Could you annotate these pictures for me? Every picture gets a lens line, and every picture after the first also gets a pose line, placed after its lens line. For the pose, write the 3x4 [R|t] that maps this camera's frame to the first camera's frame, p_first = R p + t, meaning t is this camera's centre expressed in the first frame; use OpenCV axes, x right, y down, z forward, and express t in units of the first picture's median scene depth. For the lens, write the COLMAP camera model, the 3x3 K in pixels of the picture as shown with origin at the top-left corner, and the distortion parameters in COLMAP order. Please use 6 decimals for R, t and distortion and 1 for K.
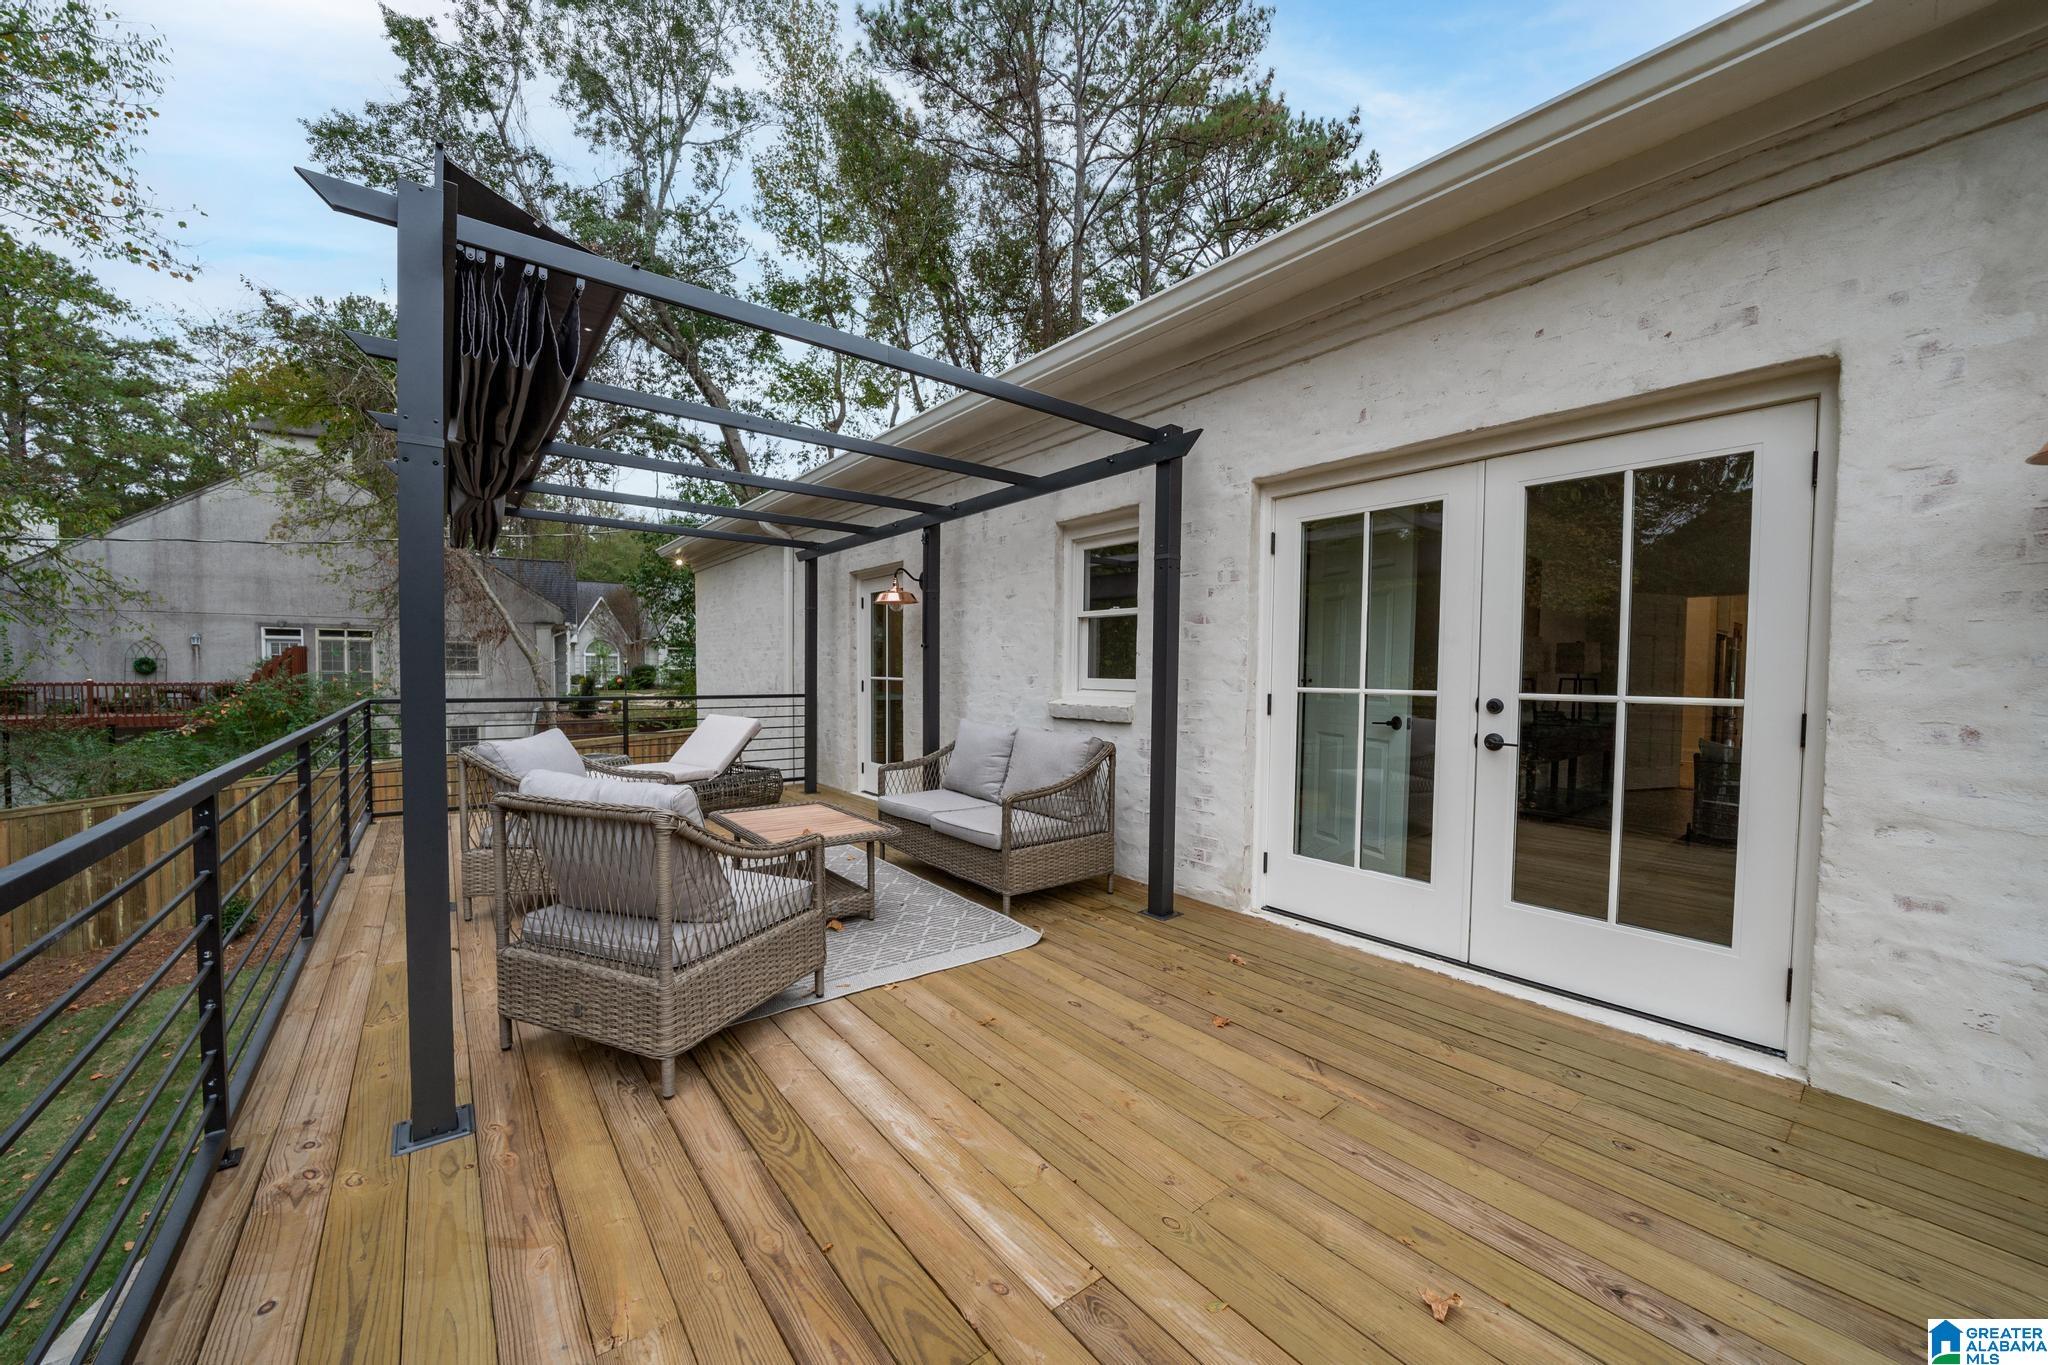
lens RADIAL K [[756.4, 0, 1021.5], [0, 756.4, 692.3], [0, 0, 1]] dist [-0.001587, -0.000153]
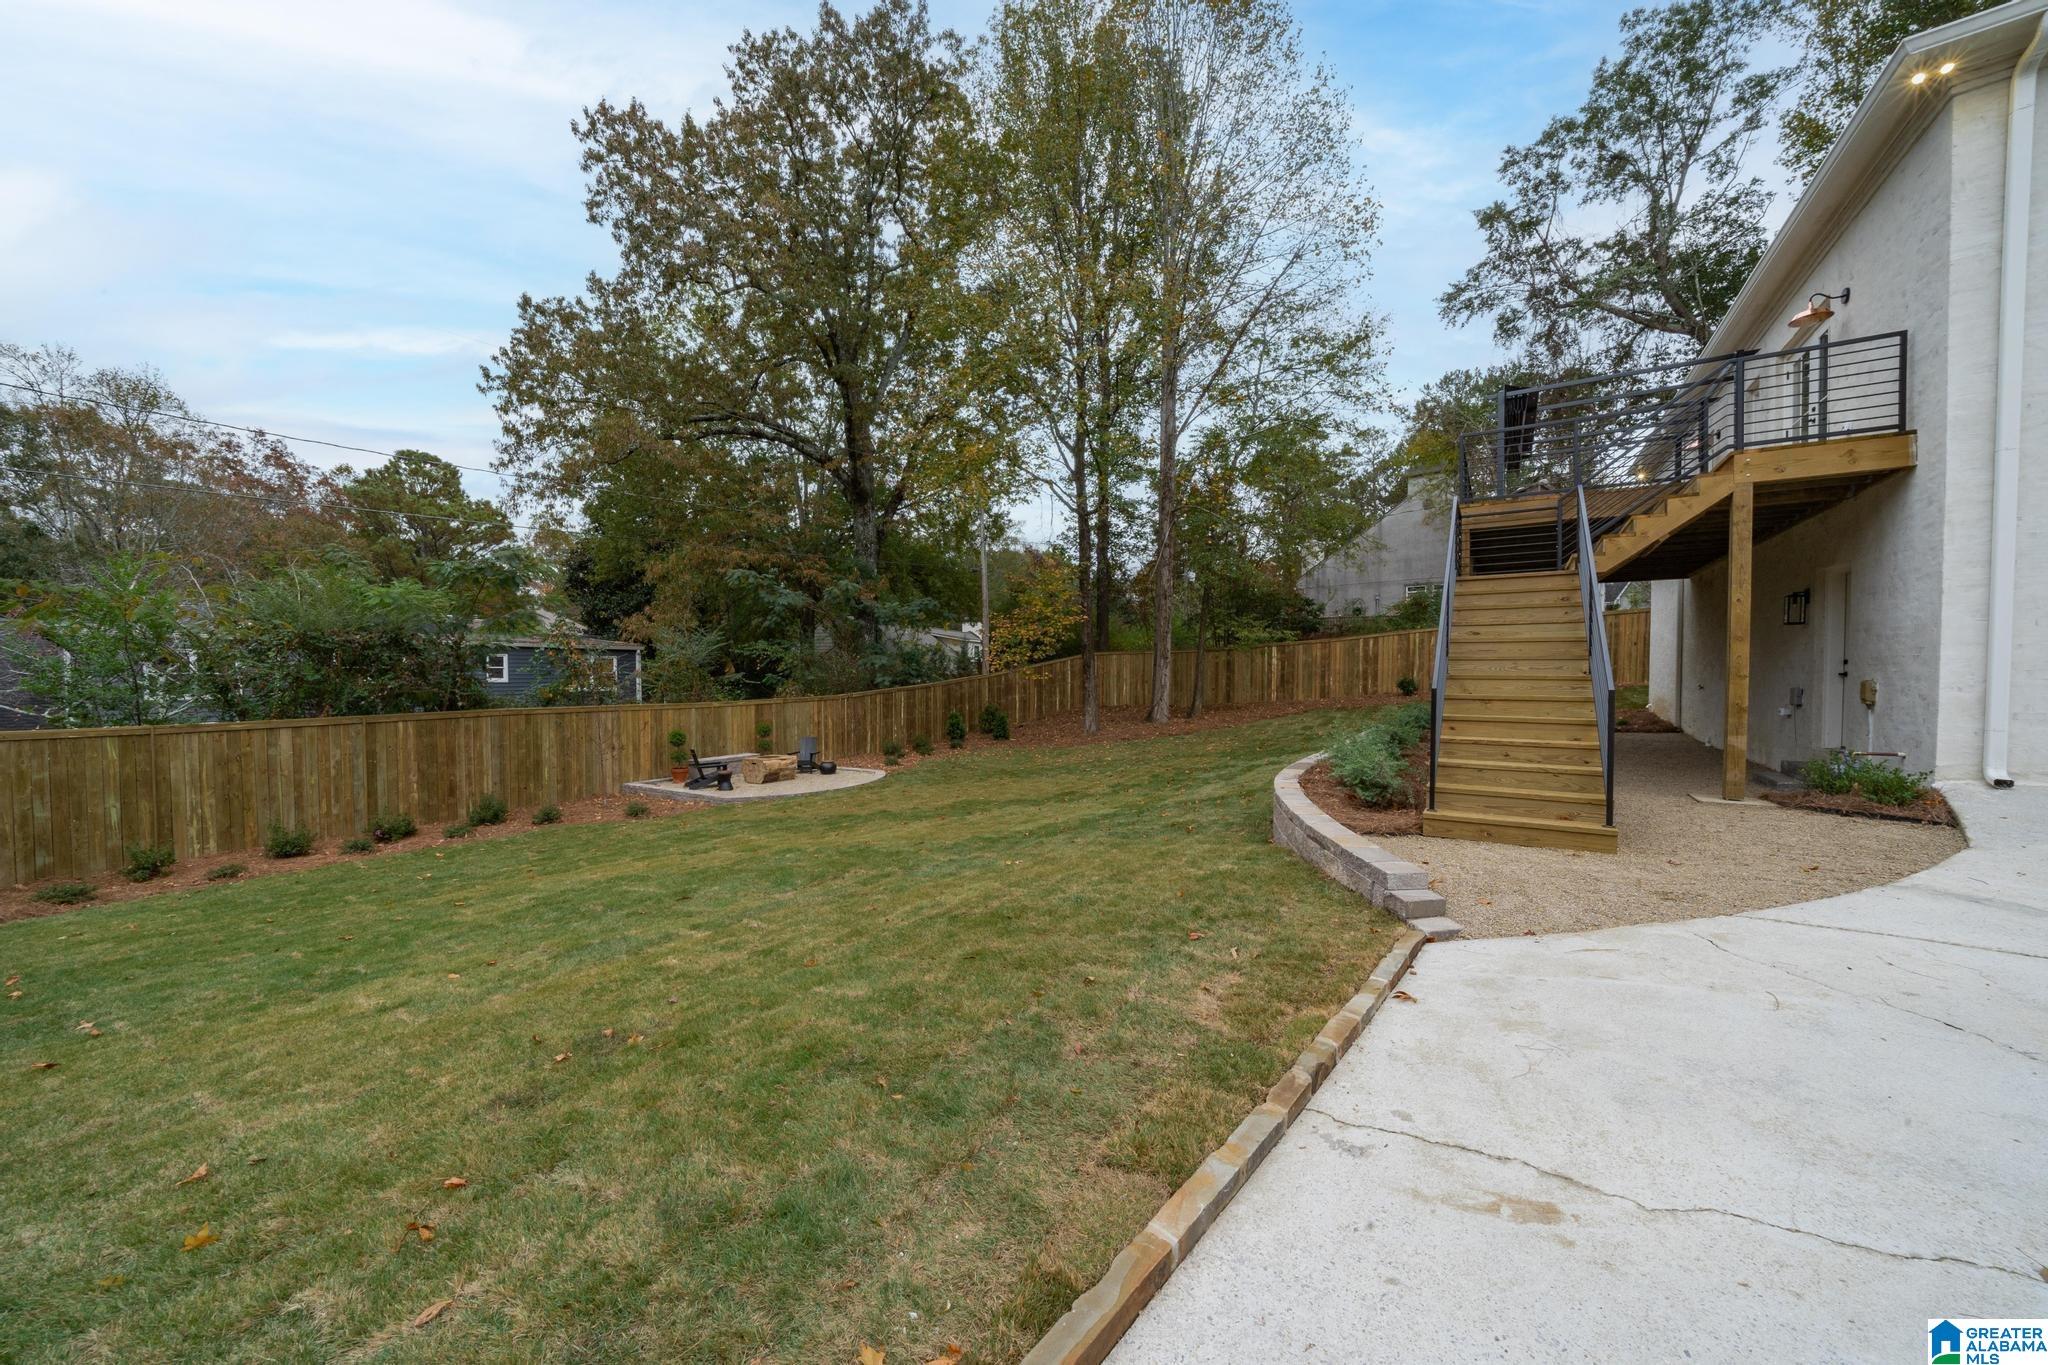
lens RADIAL K [[694.2, 0, 1024.0], [0, 694.2, 682.5], [0, 0, 1]] dist [-0.001486, -0.000084]
pose [[0.304980, 0.014286, -0.952251, 0.344062], [-0.023035, 0.999706, 0.007621, 0.172803], [0.952080, 0.019611, 0.305220, -0.425168]]
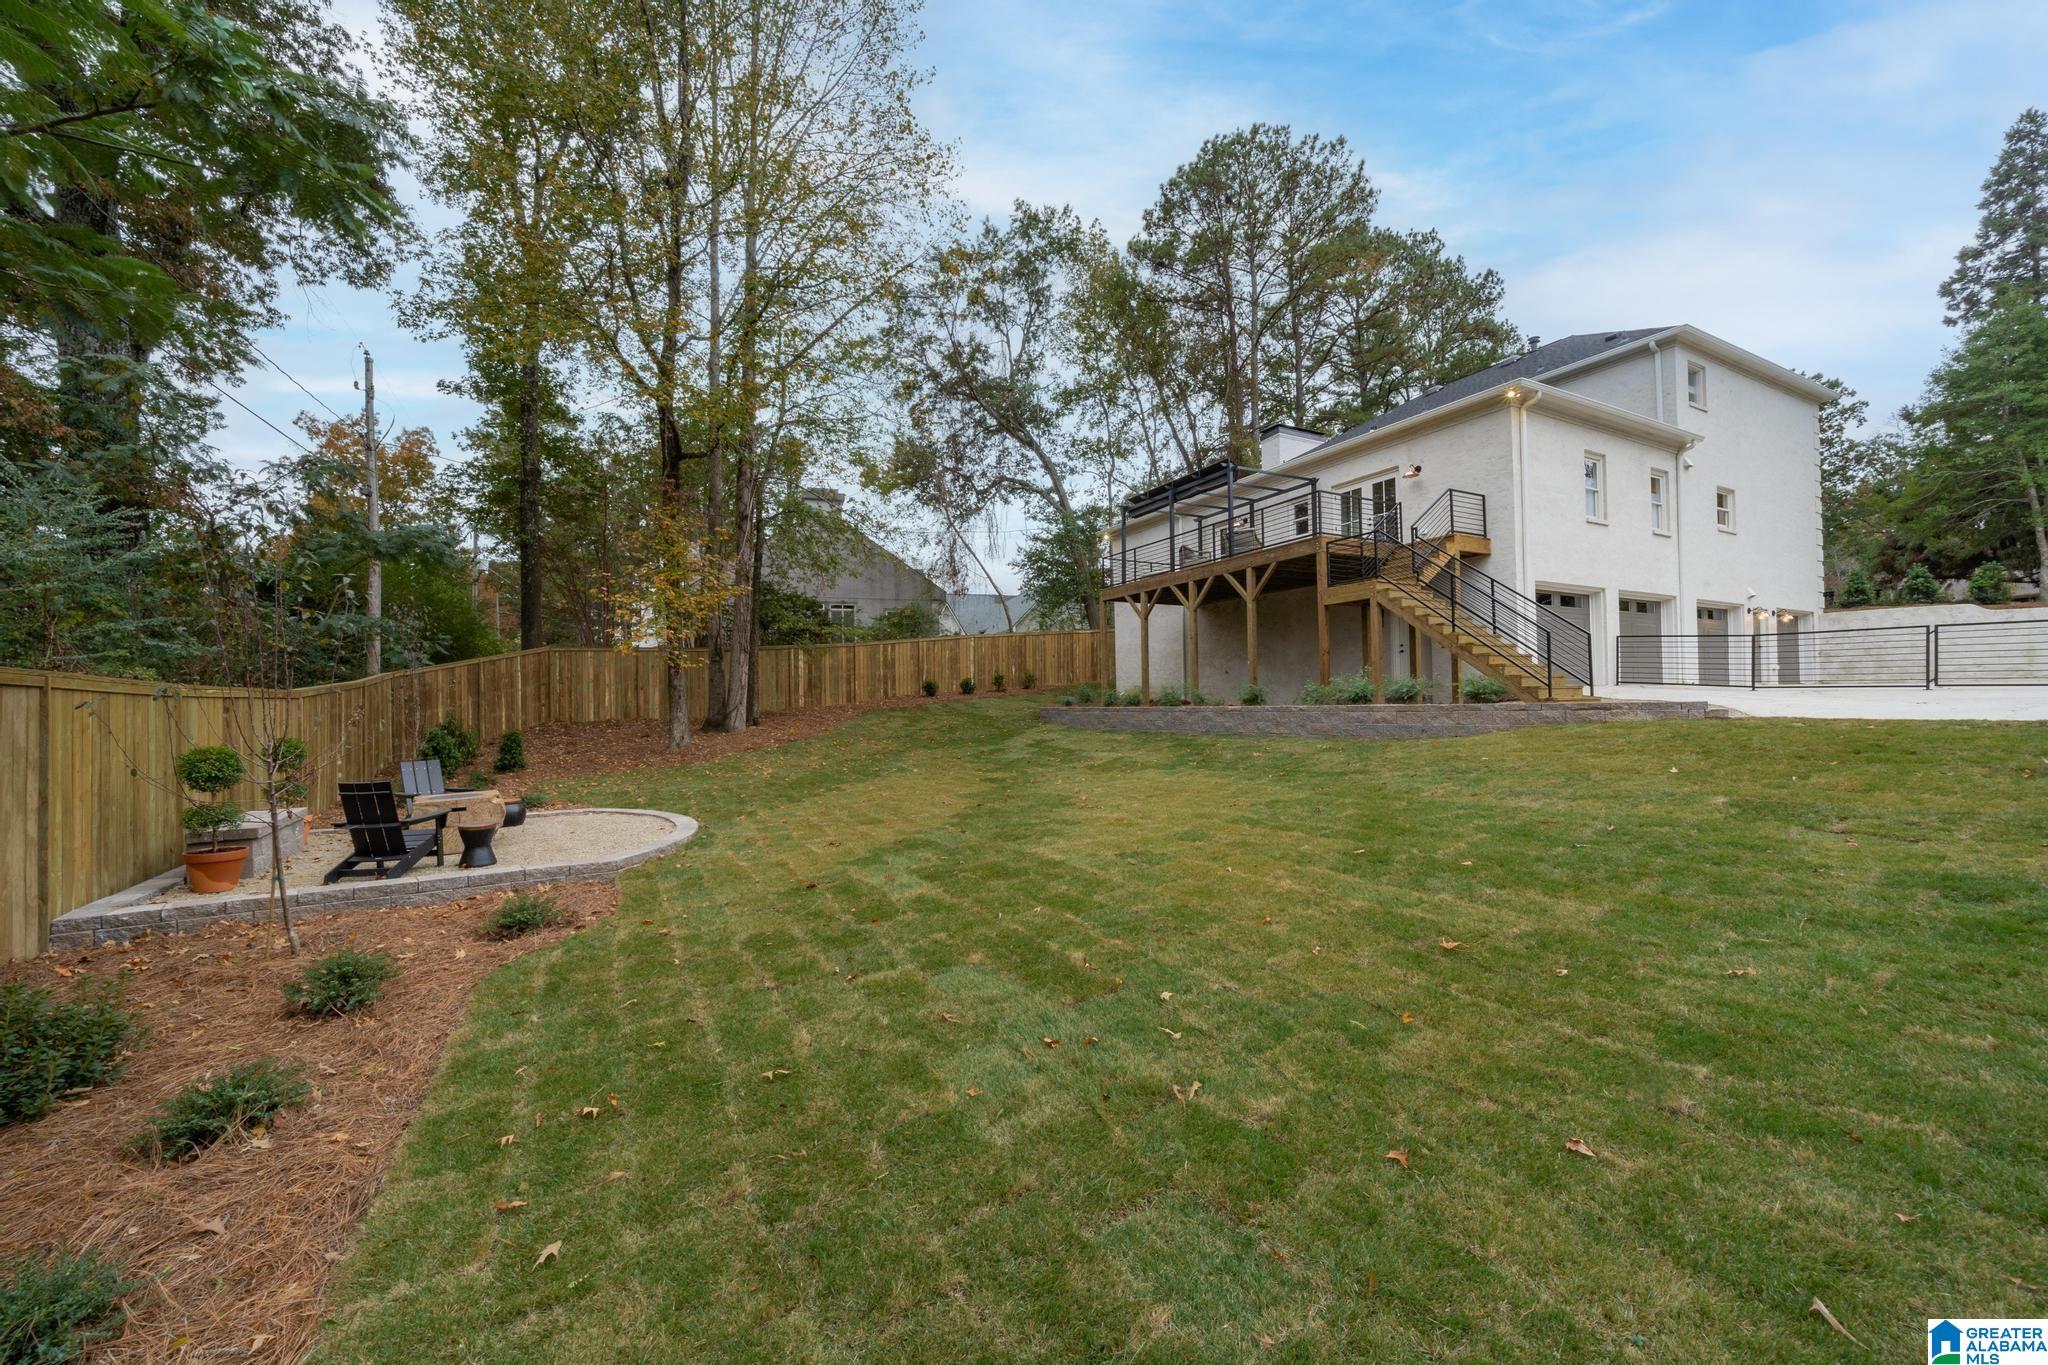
lens RADIAL K [[756.4, 0, 1021.5], [0, 756.4, 692.3], [0, 0, 1]] dist [-0.001587, -0.000153]
pose [[0.980365, -0.017839, -0.196382, -0.134364], [0.010938, 0.999286, -0.036169, 0.233944], [0.196887, 0.033311, 0.979860, -0.799813]]
